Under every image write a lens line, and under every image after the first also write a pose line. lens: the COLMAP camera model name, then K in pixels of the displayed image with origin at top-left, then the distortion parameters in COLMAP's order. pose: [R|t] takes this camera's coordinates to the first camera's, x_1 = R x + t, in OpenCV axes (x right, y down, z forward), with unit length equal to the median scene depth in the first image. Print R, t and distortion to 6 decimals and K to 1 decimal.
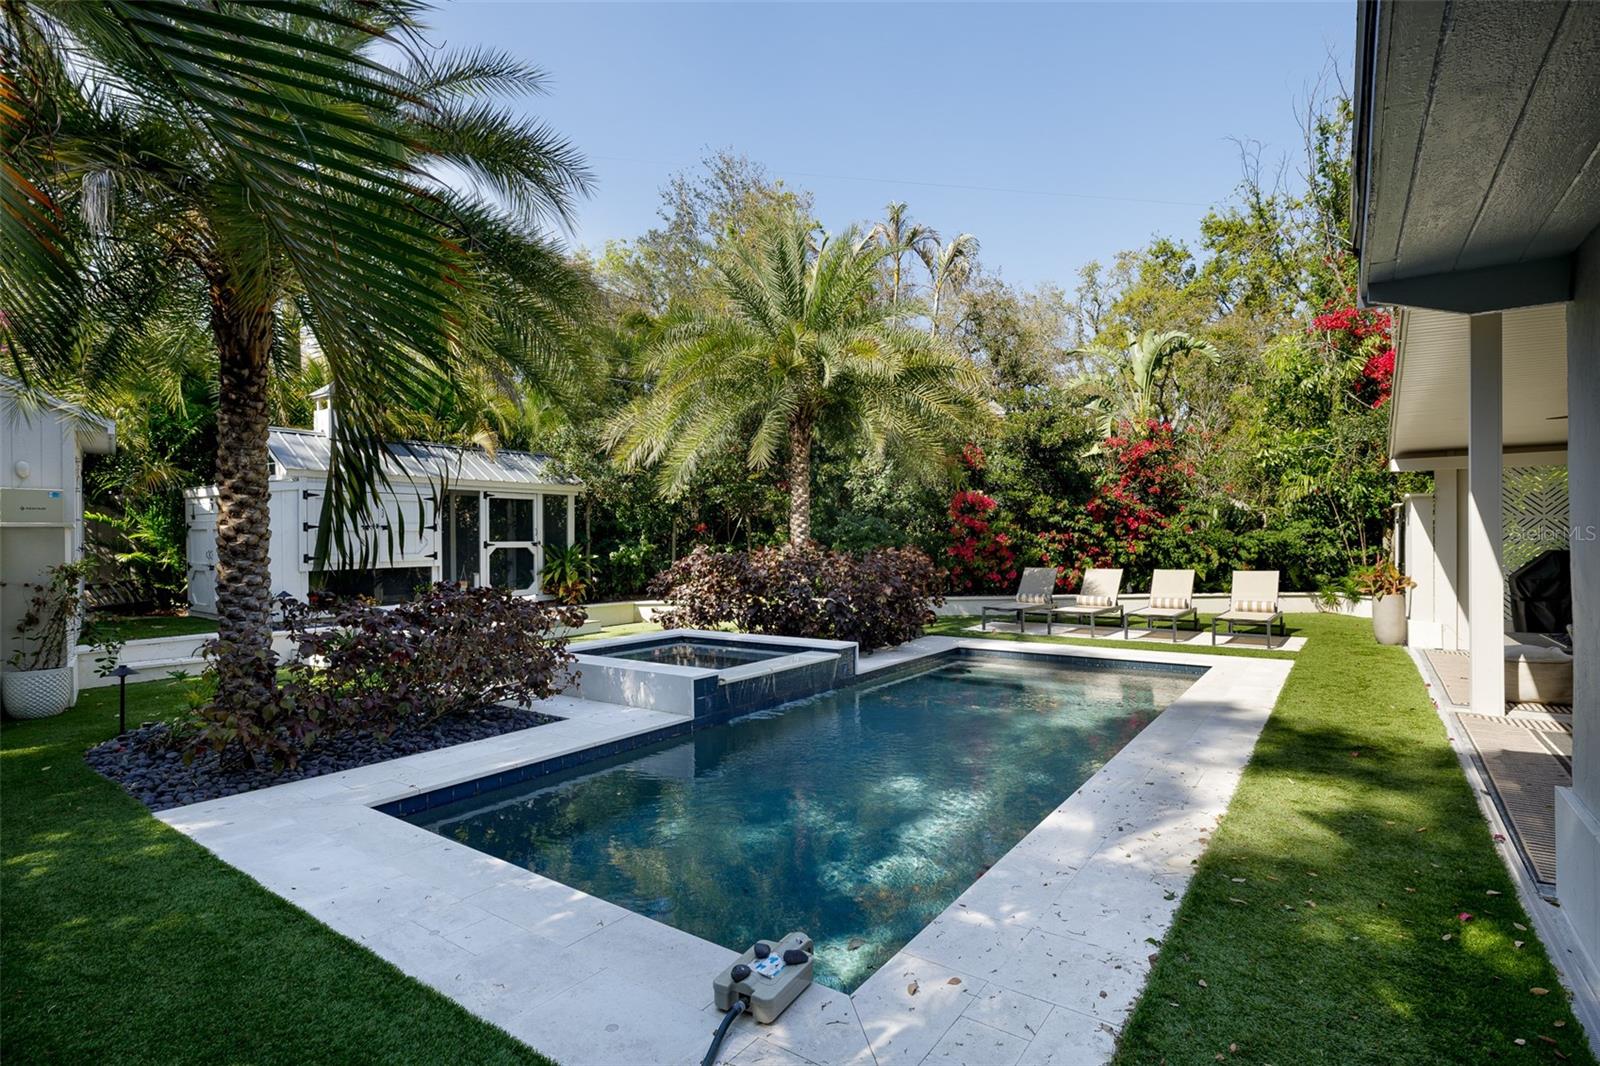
lens RADIAL K [[778.1, 0, 800.1], [0, 778.1, 535.0], [0, 0, 1]] dist [-0.000120, -0.000037]
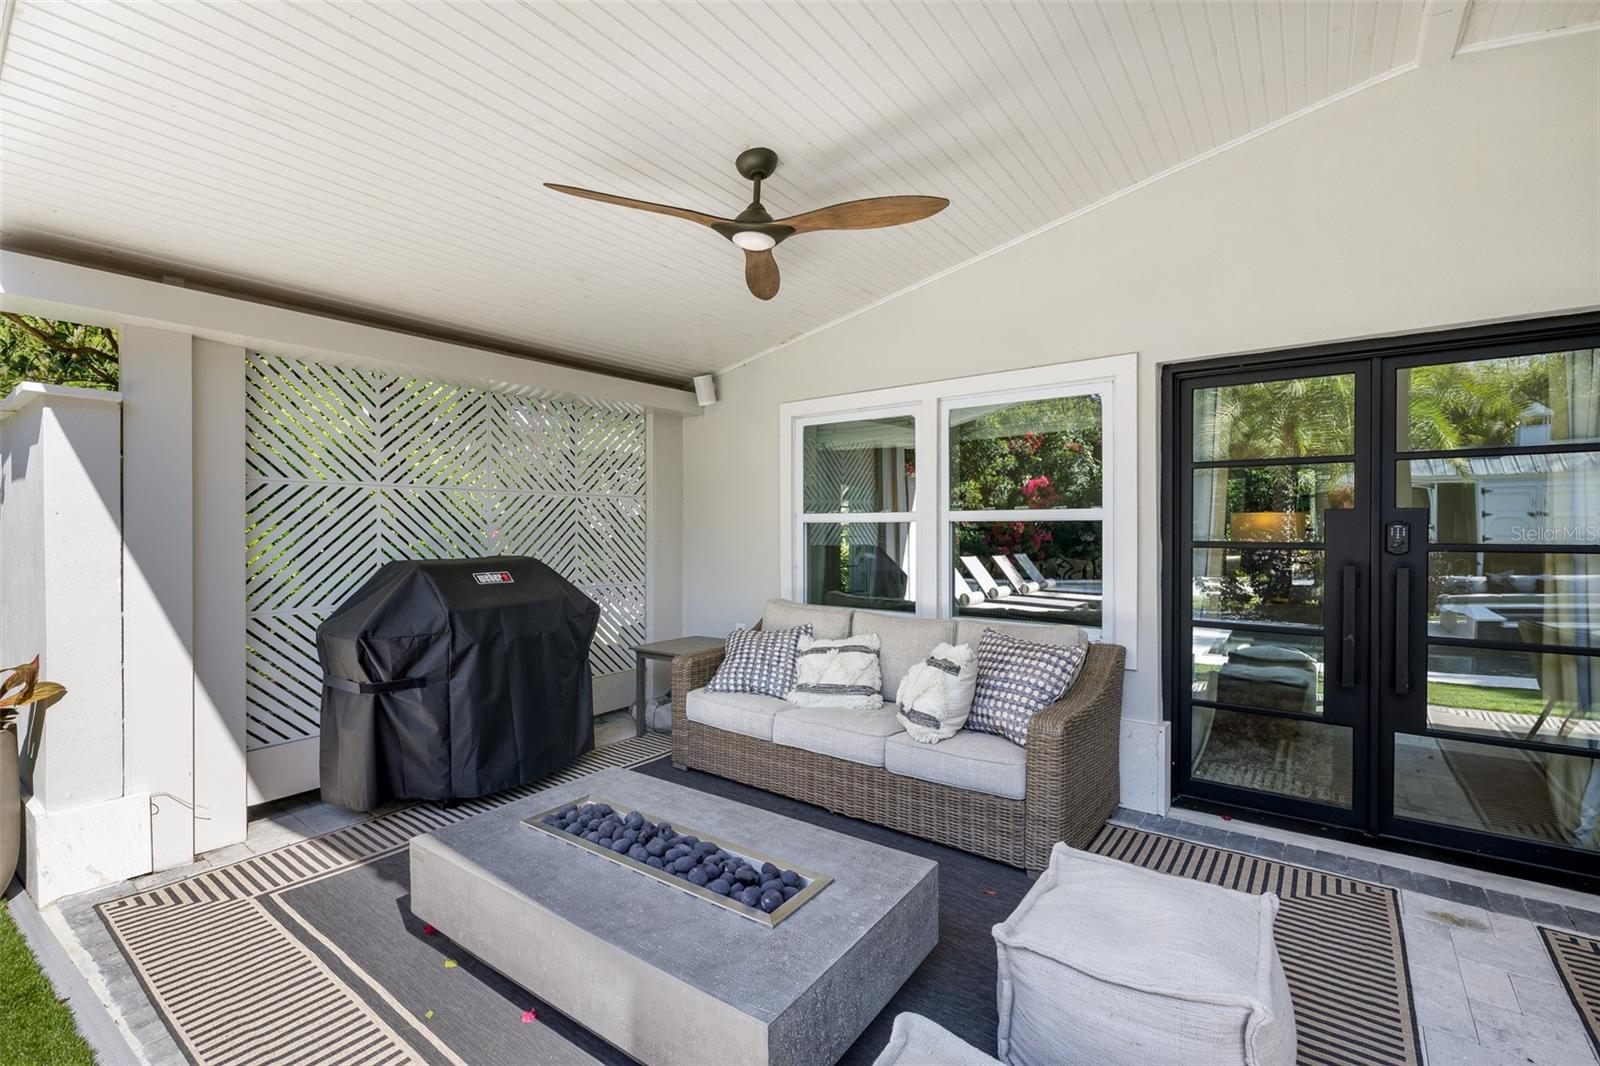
lens RADIAL K [[728.2, 0, 798.8], [0, 728.2, 528.1], [0, 0, 1]] dist [0.000913, 0.000081]
pose [[0.048407, -0.001912, 0.998826, 0.551833], [0.001894, 0.999997, 0.001822, 0.000074], [-0.998826, 0.001803, 0.048411, 0.739630]]
